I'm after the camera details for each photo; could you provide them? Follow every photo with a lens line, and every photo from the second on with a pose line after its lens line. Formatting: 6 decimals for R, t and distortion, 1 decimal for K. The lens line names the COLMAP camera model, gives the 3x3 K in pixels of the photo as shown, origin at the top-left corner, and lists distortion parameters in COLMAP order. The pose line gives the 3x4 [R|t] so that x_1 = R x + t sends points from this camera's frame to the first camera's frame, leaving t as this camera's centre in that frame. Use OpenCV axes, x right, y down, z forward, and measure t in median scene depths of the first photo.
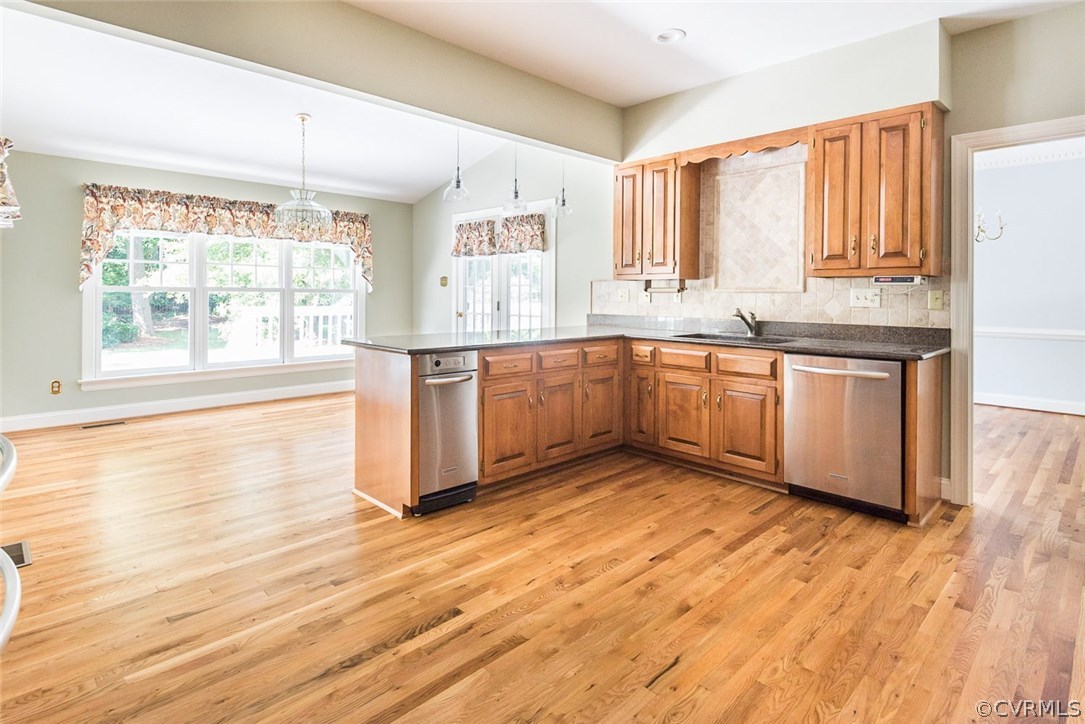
lens RADIAL K [[561.5, 0, 545.5], [0, 561.5, 358.3], [0, 0, 1]] dist [0.004265, -0.000416]
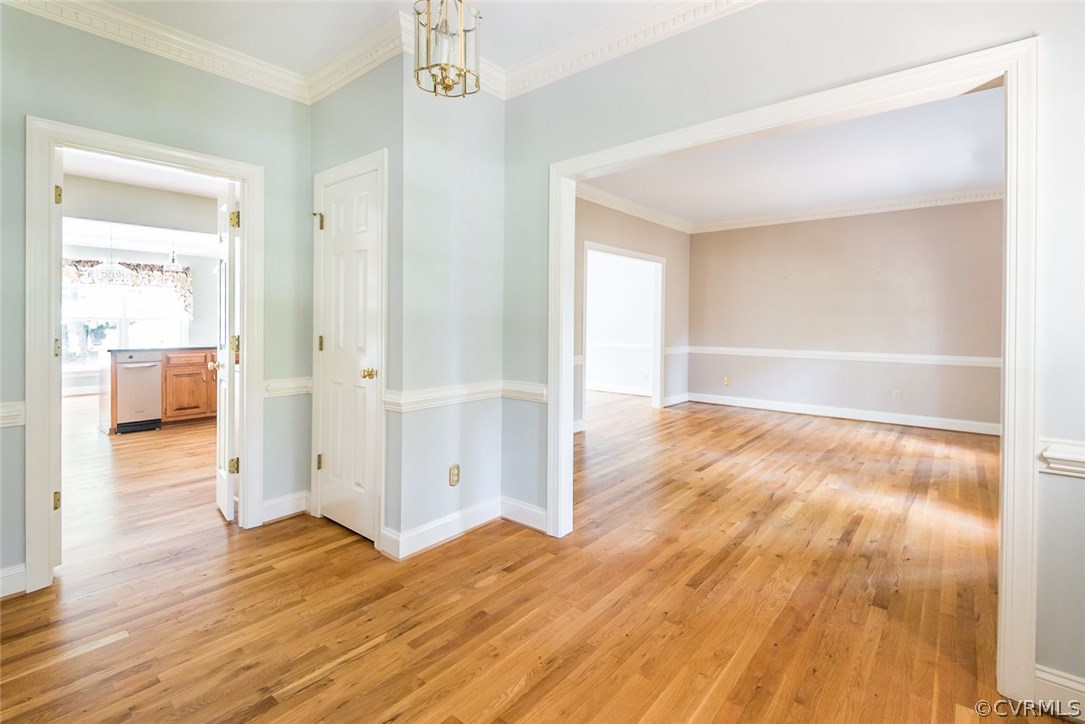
lens RADIAL K [[501.5, 0, 538.6], [0, 501.5, 366.7], [0, 0, 1]] dist [0.016109, -0.004702]
pose [[0.996898, -0.008524, 0.078240, 0.951514], [0.010060, 0.999764, -0.019257, 0.079502], [-0.078057, 0.019985, 0.996749, -0.762364]]
